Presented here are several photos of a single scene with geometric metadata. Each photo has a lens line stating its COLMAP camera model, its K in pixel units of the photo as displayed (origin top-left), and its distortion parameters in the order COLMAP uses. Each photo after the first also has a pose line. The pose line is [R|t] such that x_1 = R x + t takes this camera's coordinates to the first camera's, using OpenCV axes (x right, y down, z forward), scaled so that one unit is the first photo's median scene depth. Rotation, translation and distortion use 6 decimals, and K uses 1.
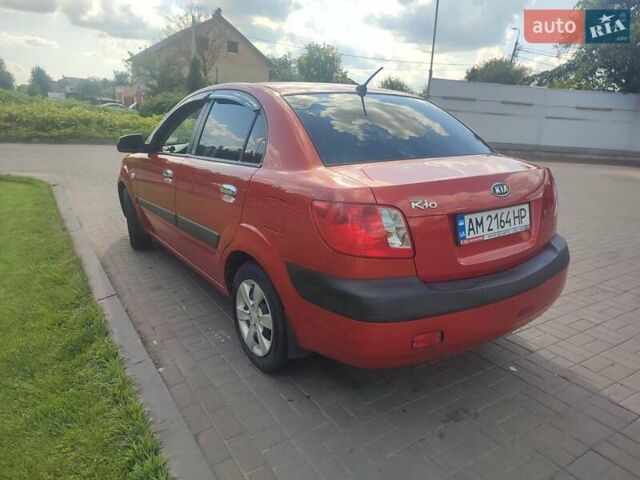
lens RADIAL K [[457.4, 0, 321.2], [0, 457.4, 240.9], [0, 0, 1]] dist [0.016812, -0.005921]
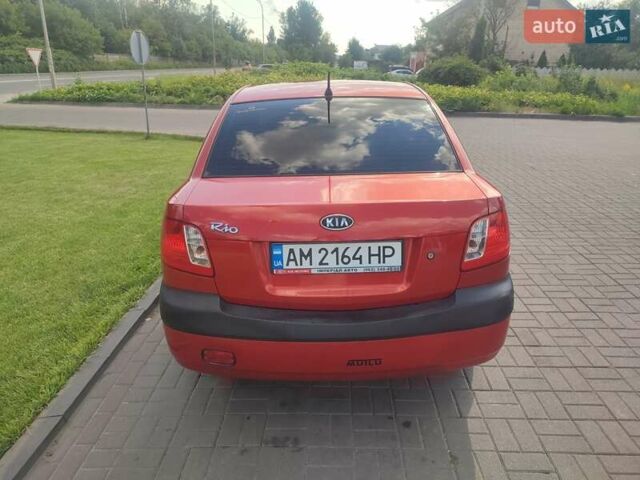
lens RADIAL K [[457.4, 0, 321.5], [0, 457.4, 239.1], [0, 0, 1]] dist [0.016812, -0.005921]
pose [[0.825076, 0.164399, -0.540577, 0.672948], [-0.125564, 0.986161, 0.108263, -0.135494], [0.550894, -0.021448, 0.834300, 0.190188]]
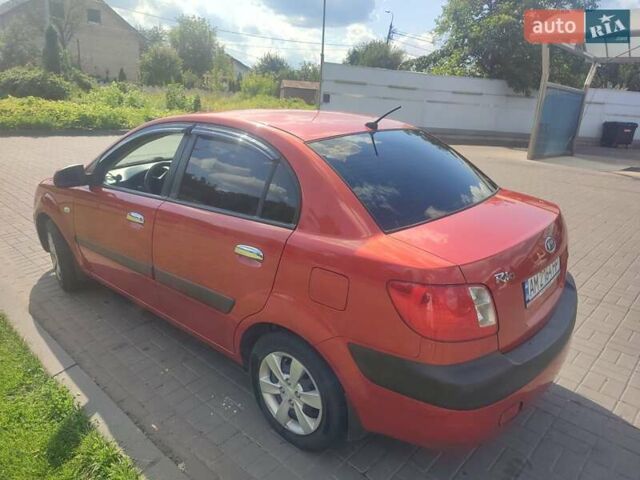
lens RADIAL K [[457.4, 0, 318.8], [0, 457.4, 239.3], [0, 0, 1]] dist [0.016812, -0.005921]
pose [[0.968763, -0.072402, 0.237184, -0.262015], [0.061727, 0.996730, 0.052137, -0.163046], [-0.240183, -0.035868, 0.970065, 0.118687]]
